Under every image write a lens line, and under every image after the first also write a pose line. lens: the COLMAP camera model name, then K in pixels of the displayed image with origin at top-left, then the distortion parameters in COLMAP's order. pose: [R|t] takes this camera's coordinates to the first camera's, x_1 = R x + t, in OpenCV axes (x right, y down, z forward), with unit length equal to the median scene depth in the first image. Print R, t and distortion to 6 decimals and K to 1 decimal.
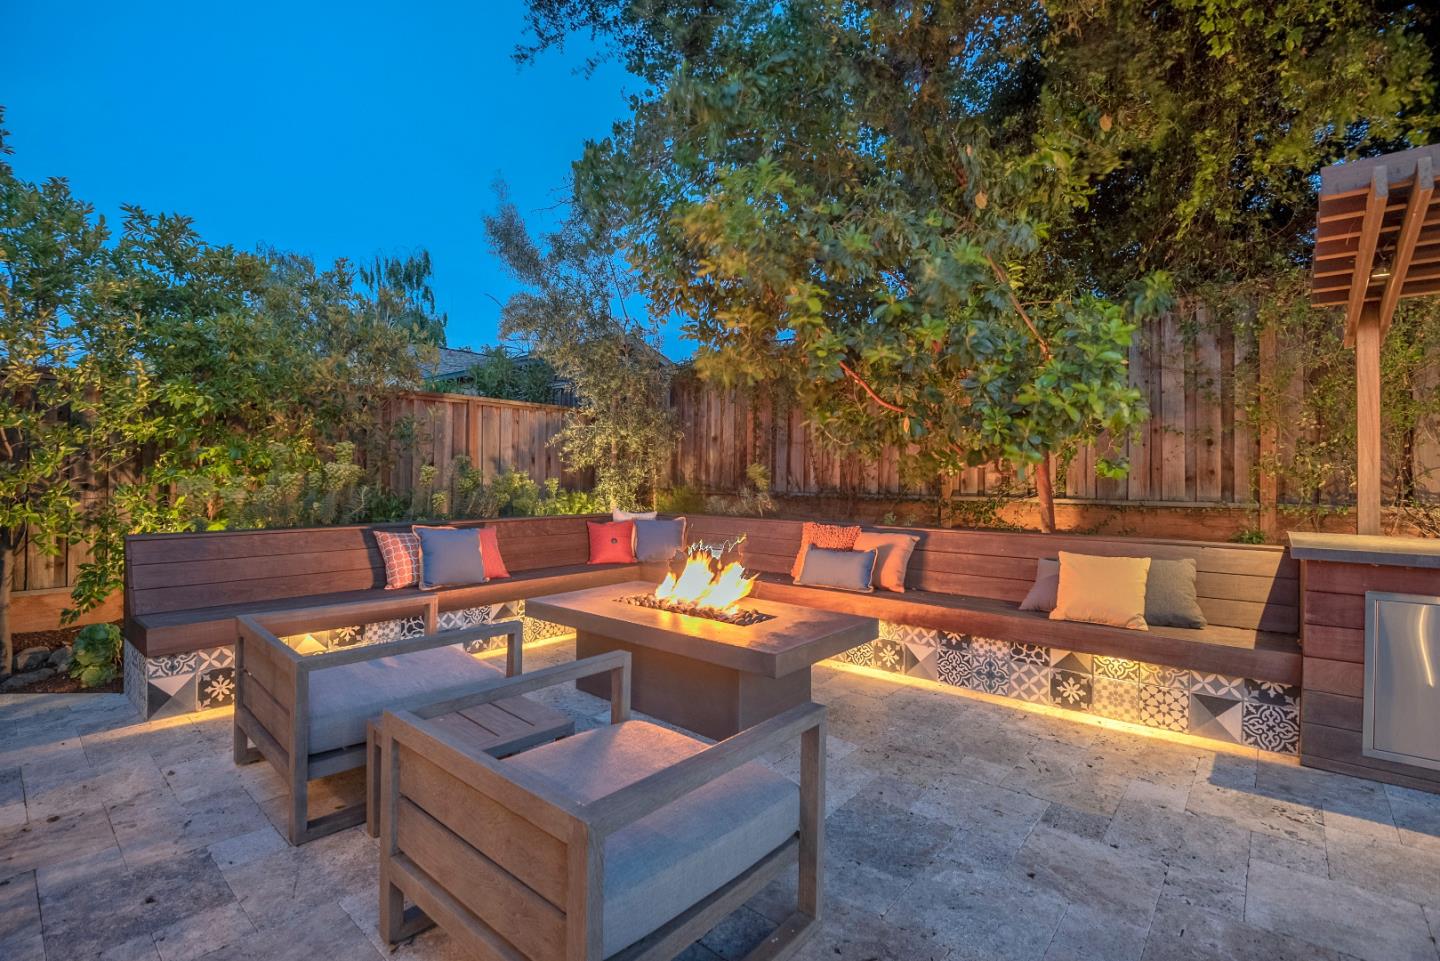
lens RADIAL K [[651.5, 0, 720.1], [0, 651.5, 471.7], [0, 0, 1]] dist [-0.001129, -0.009604]
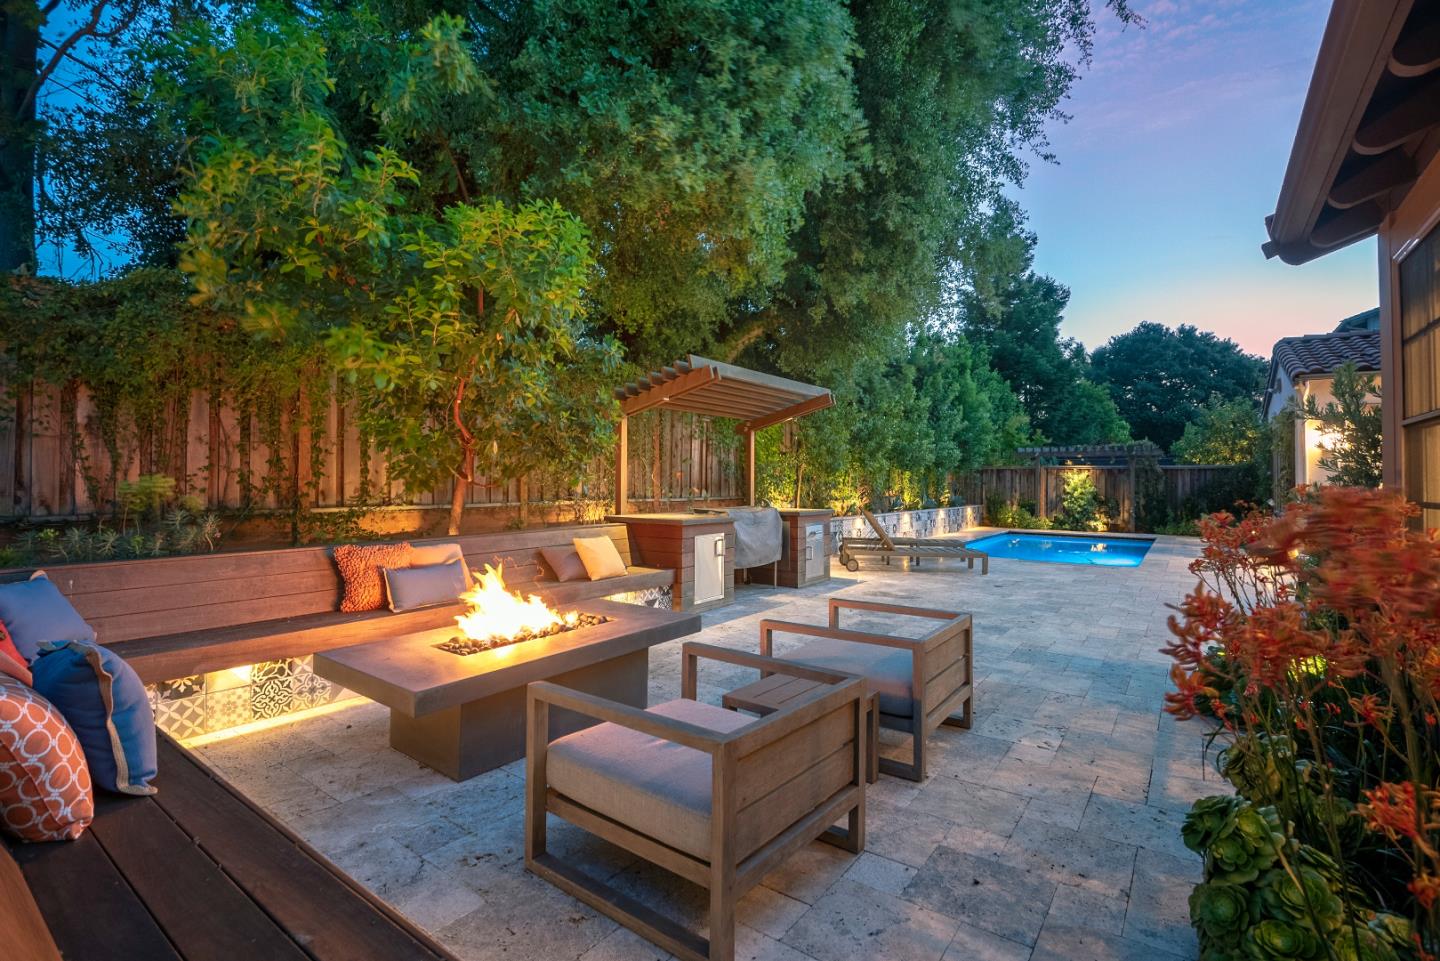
lens RADIAL K [[657.4, 0, 720.0], [0, 657.4, 480.5], [0, 0, 1]] dist [-0.002707, -0.018201]
pose [[-0.079604, -0.003418, 0.996821, -0.977045], [-0.009952, 0.999947, 0.002634, -0.016642], [-0.996777, -0.009711, -0.079634, 0.758054]]
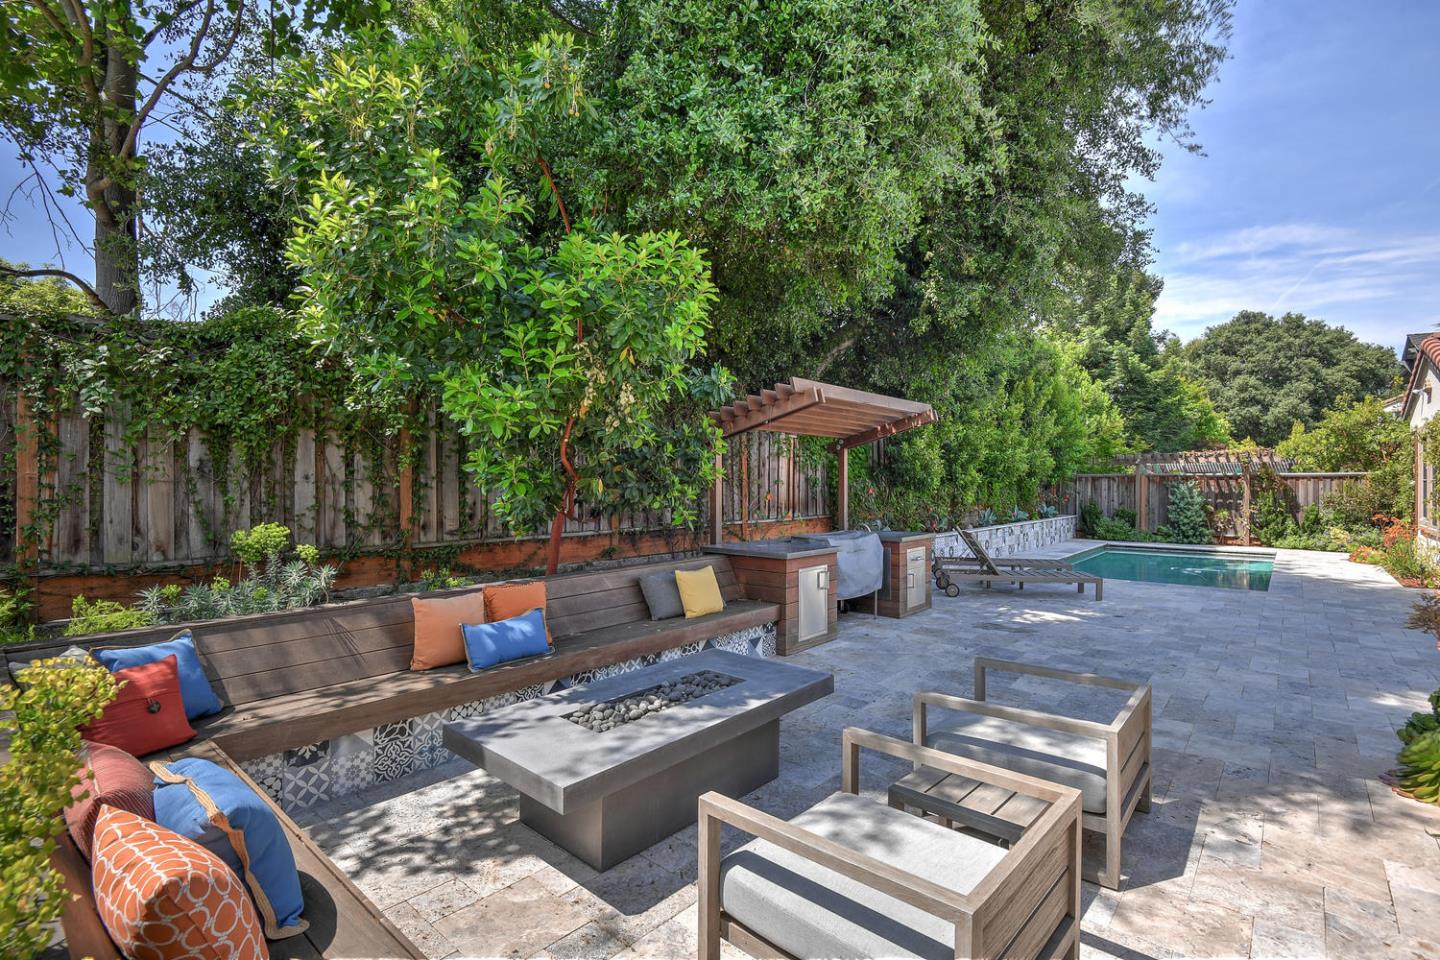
lens RADIAL K [[659.5, 0, 714.6], [0, 659.5, 485.3], [0, 0, 1]] dist [0.000669, -0.017943]
pose [[0.007758, -0.015480, 0.999850, -0.891539], [-0.001965, 0.999878, 0.015496, -0.095974], [-0.999968, -0.002085, 0.007727, 0.877076]]
